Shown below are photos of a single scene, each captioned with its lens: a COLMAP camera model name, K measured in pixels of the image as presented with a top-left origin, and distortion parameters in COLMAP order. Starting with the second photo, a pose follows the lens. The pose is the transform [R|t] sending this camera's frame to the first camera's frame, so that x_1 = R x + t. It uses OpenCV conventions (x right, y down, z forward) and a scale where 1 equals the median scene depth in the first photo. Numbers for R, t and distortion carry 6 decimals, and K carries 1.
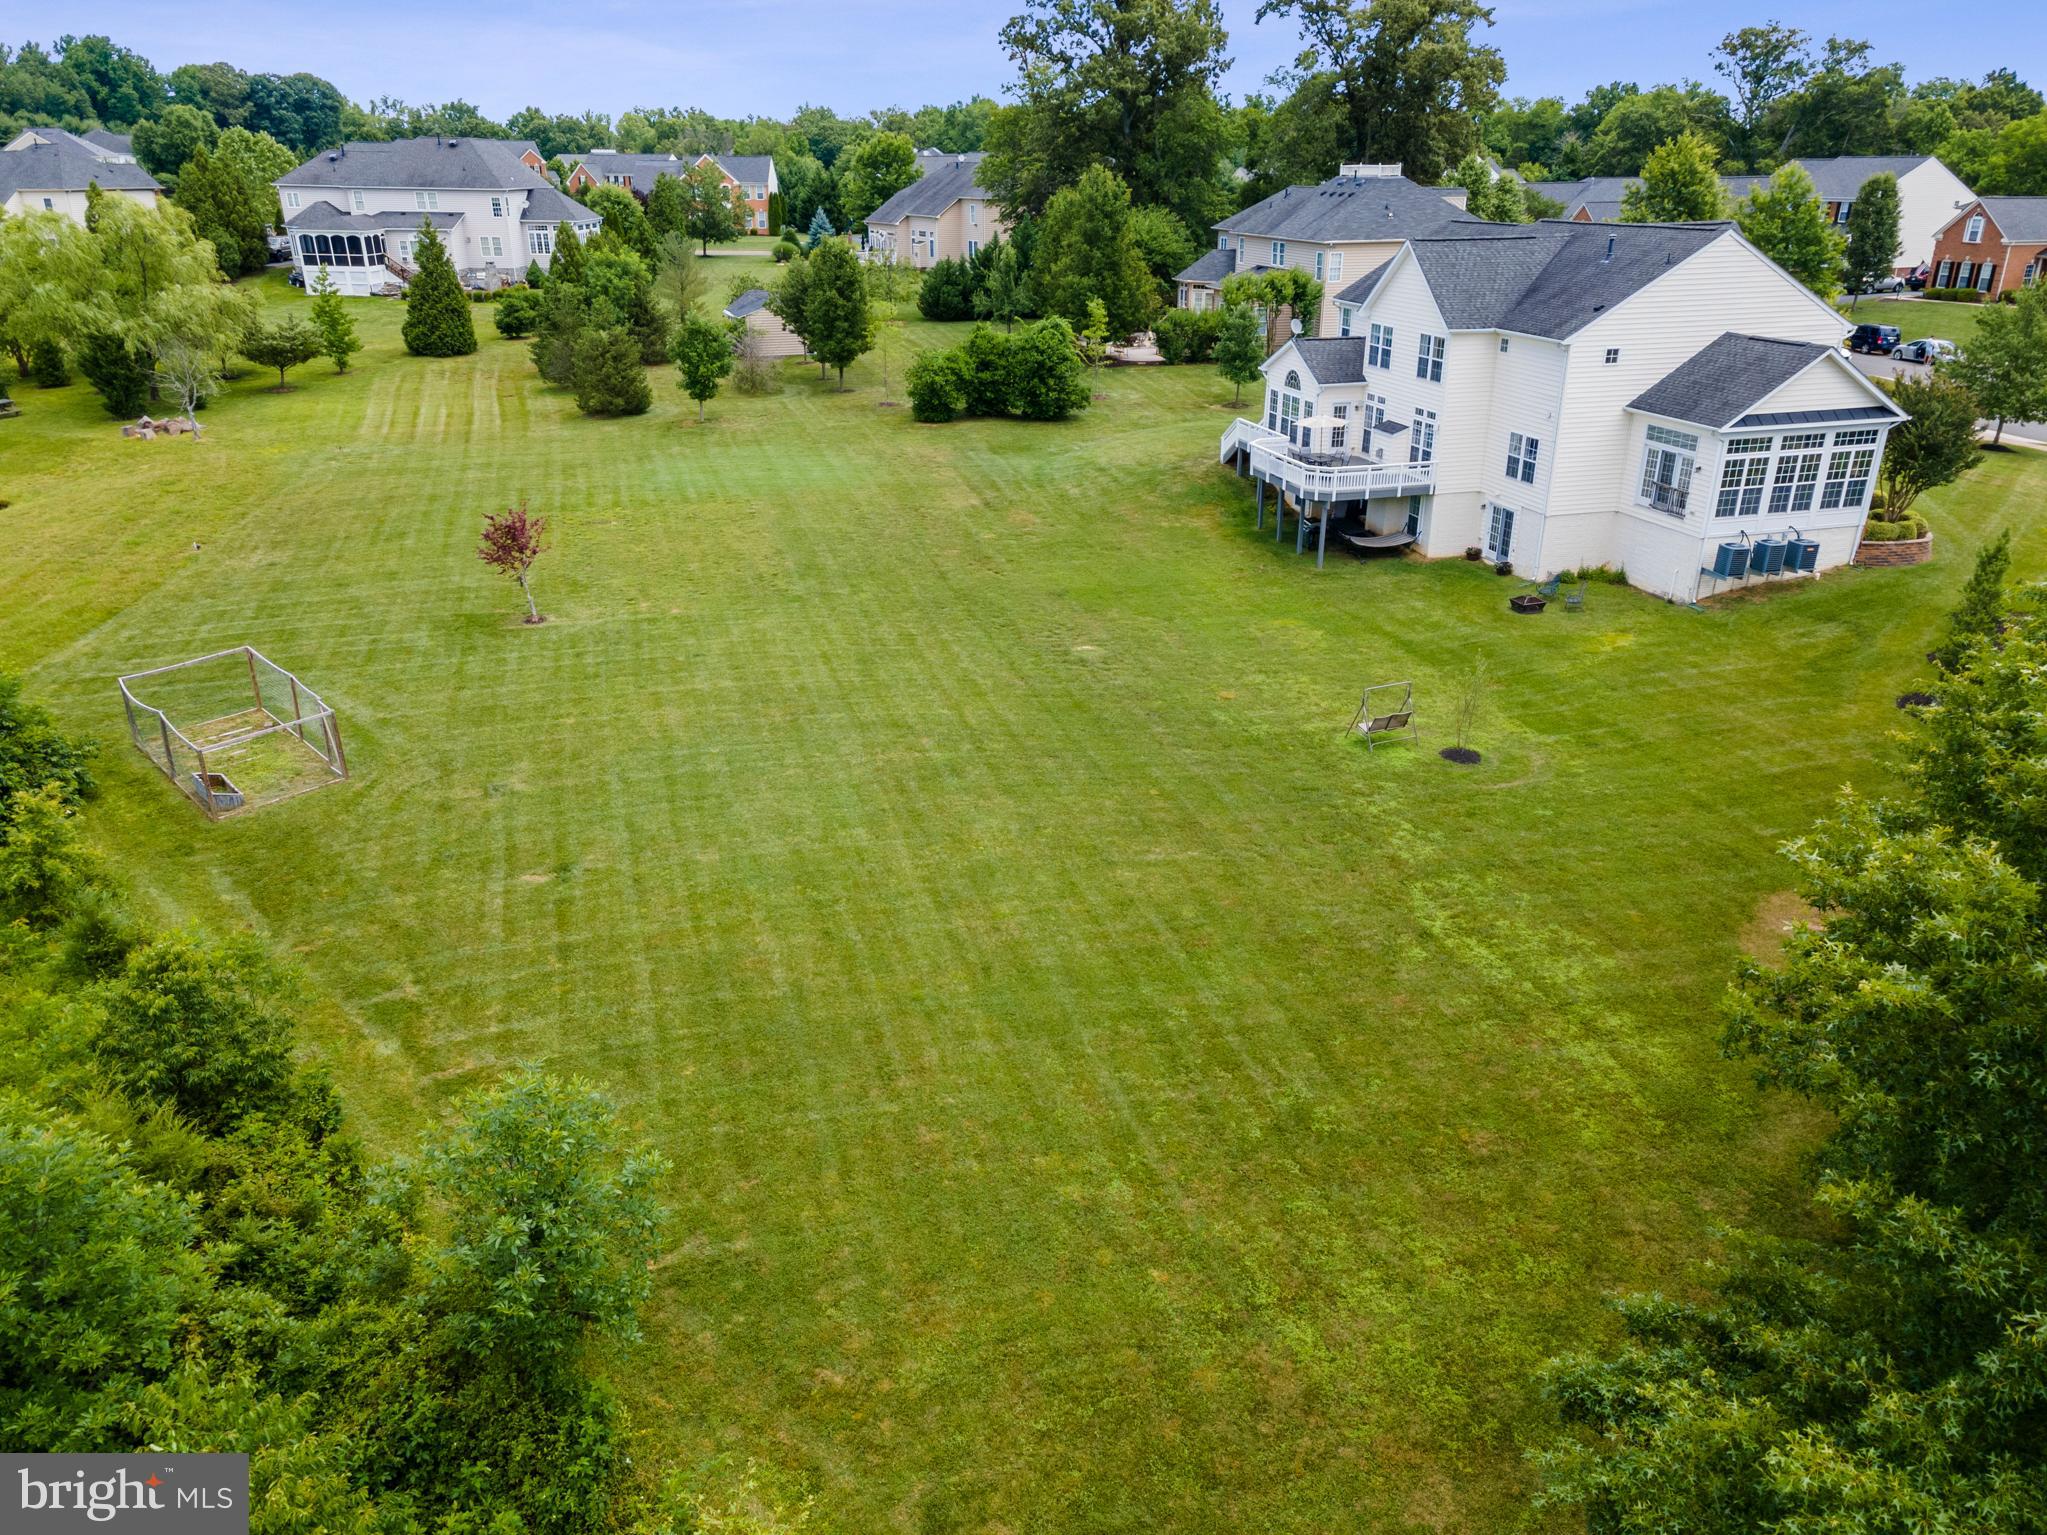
lens RADIAL K [[1487.9, 0, 1023.5], [0, 1487.9, 767.5], [0, 0, 1]] dist [0.038444, 0.002528]
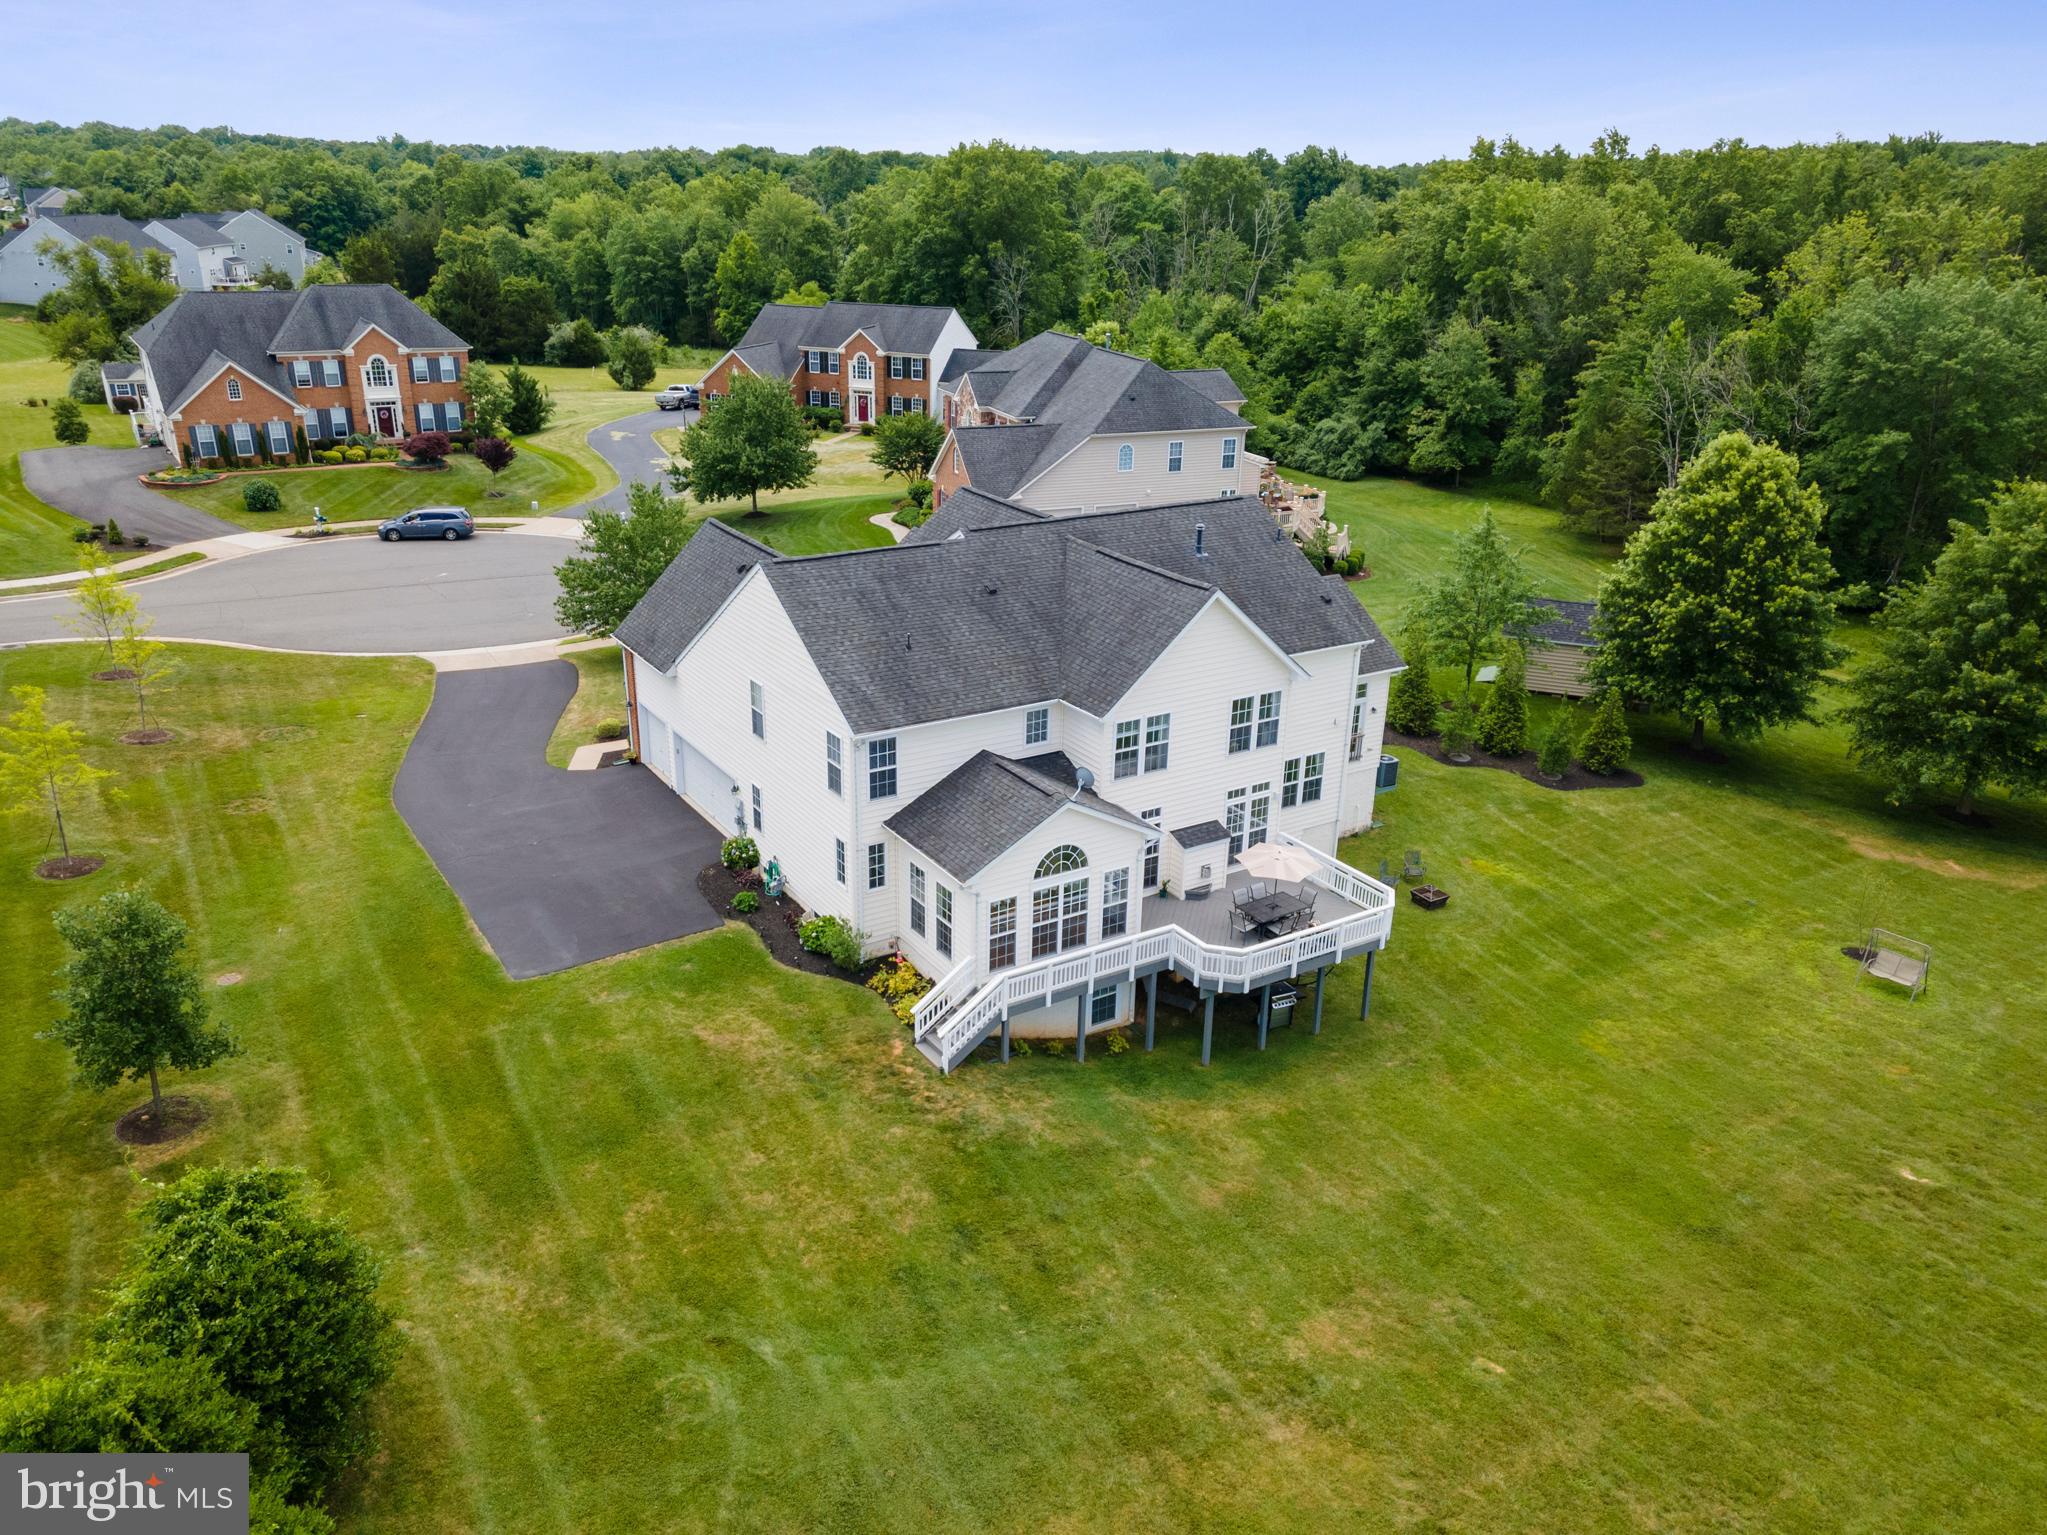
lens RADIAL K [[1530.3, 0, 1023.5], [0, 1530.3, 767.5], [0, 0, 1]] dist [-0.005779, 0.092947]
pose [[-0.294949, -0.348896, 0.889537, -0.354608], [0.340529, 0.831444, 0.439022, -0.591580], [-0.892774, 0.432402, -0.126424, 1.140112]]
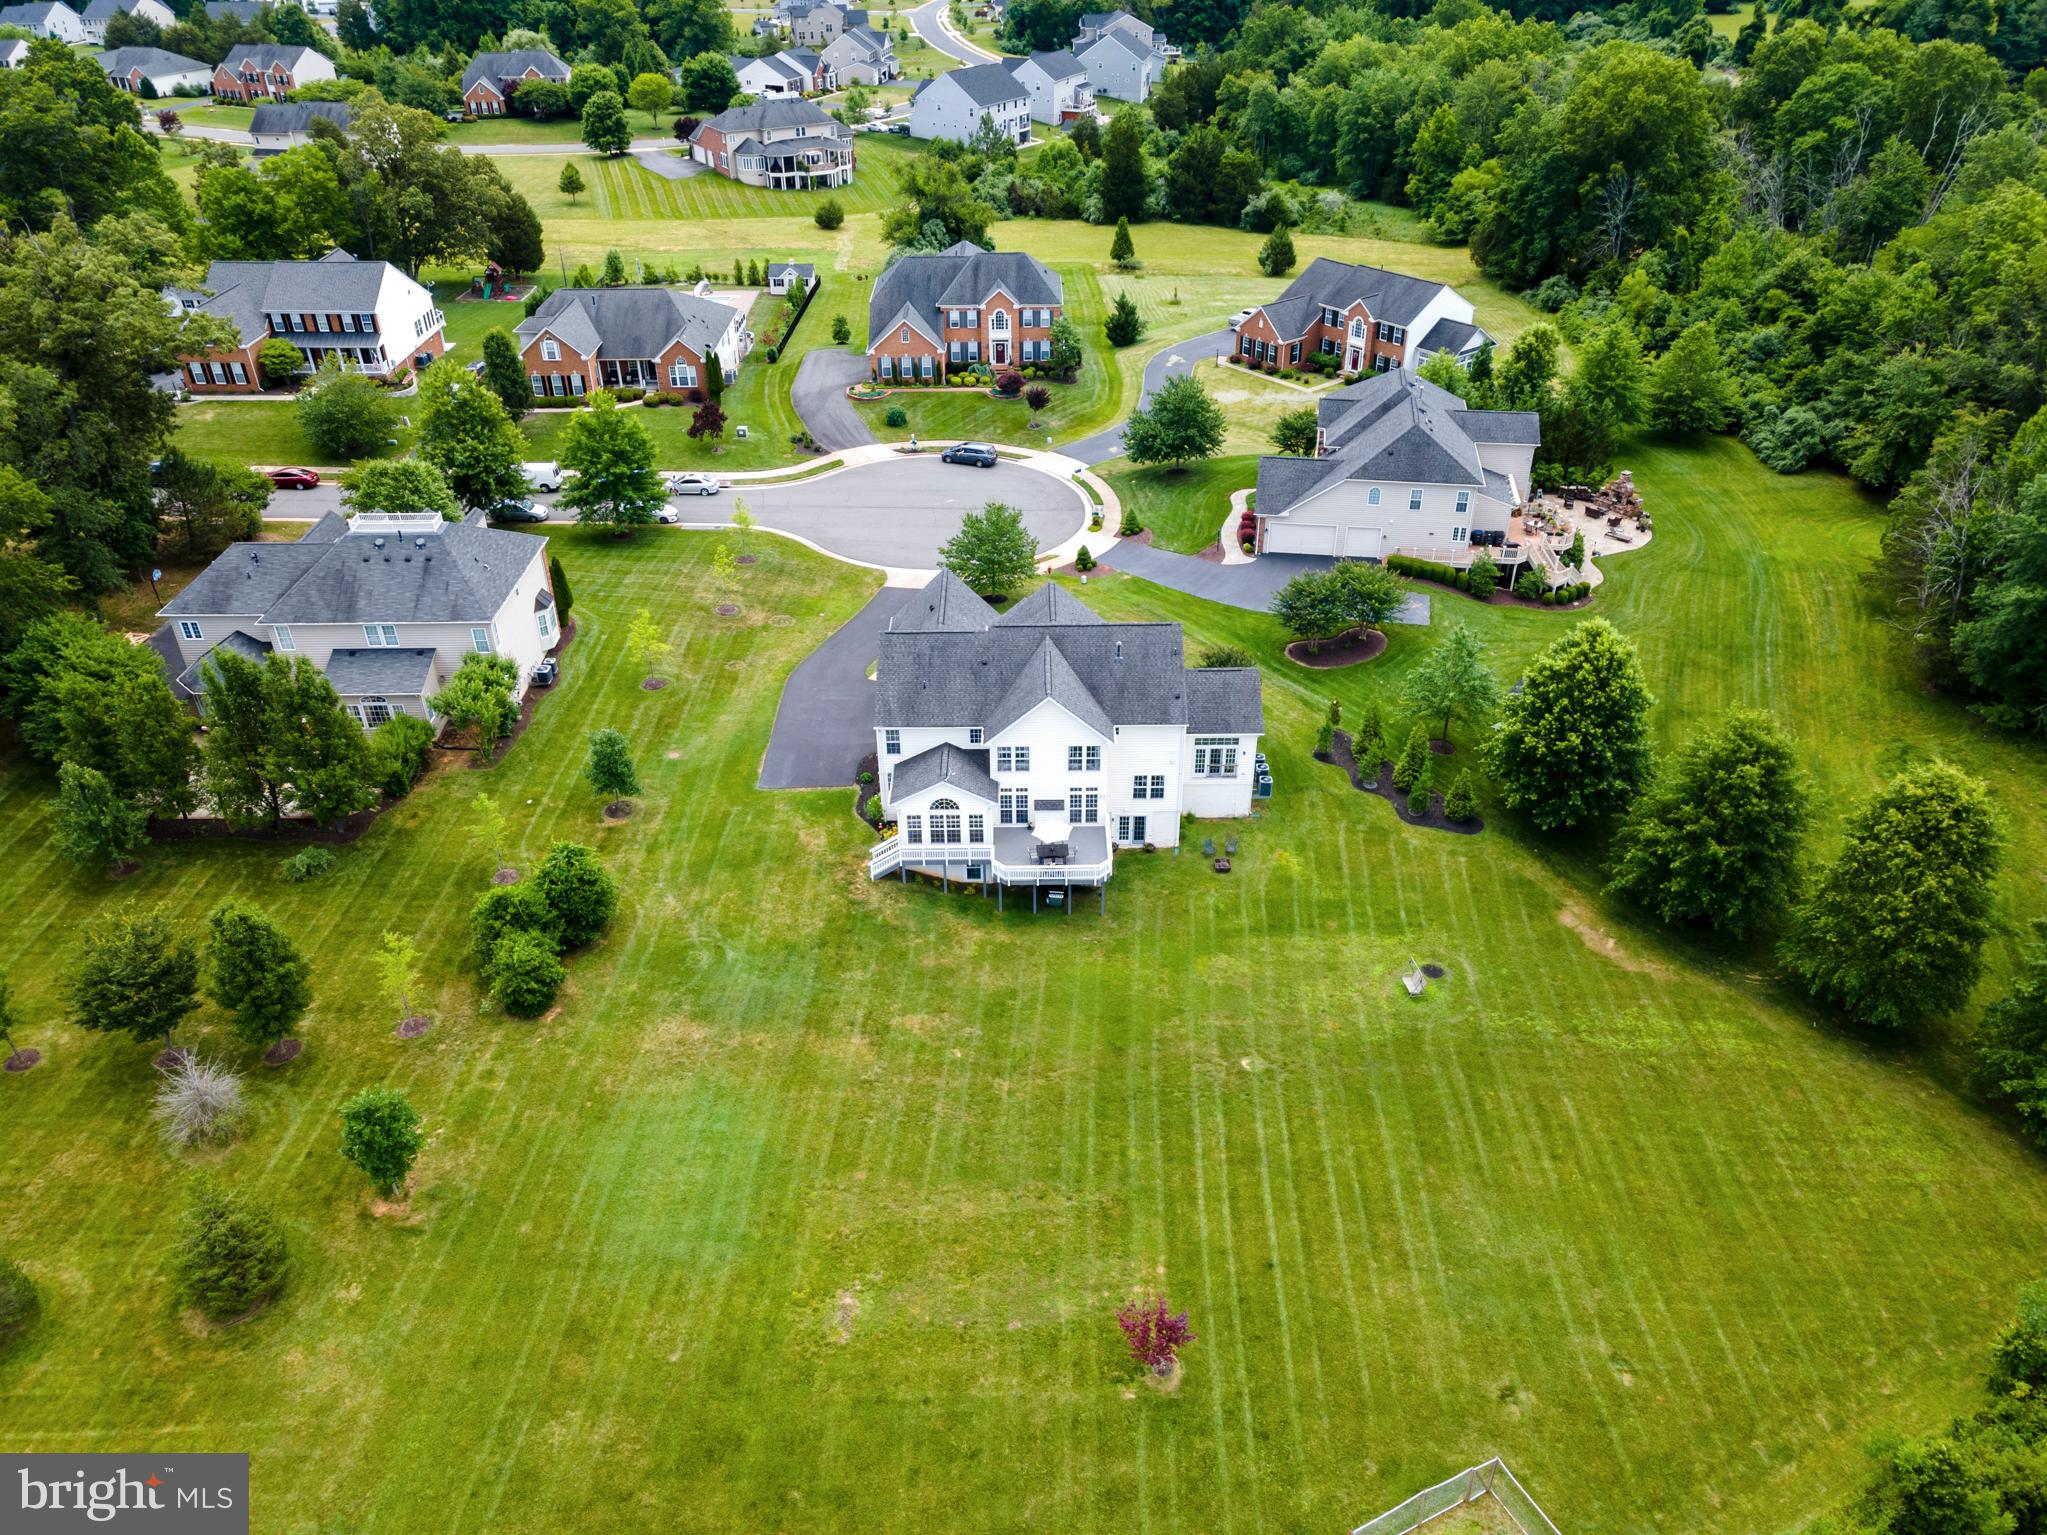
lens RADIAL K [[1472.9, 0, 1023.5], [0, 1472.9, 767.5], [0, 0, 1]] dist [0.009657, 0.001295]
pose [[0.263031, -0.513869, 0.816550, -0.873319], [0.371568, 0.835022, 0.405802, -0.824160], [-0.890366, 0.196665, 0.410574, 0.437162]]
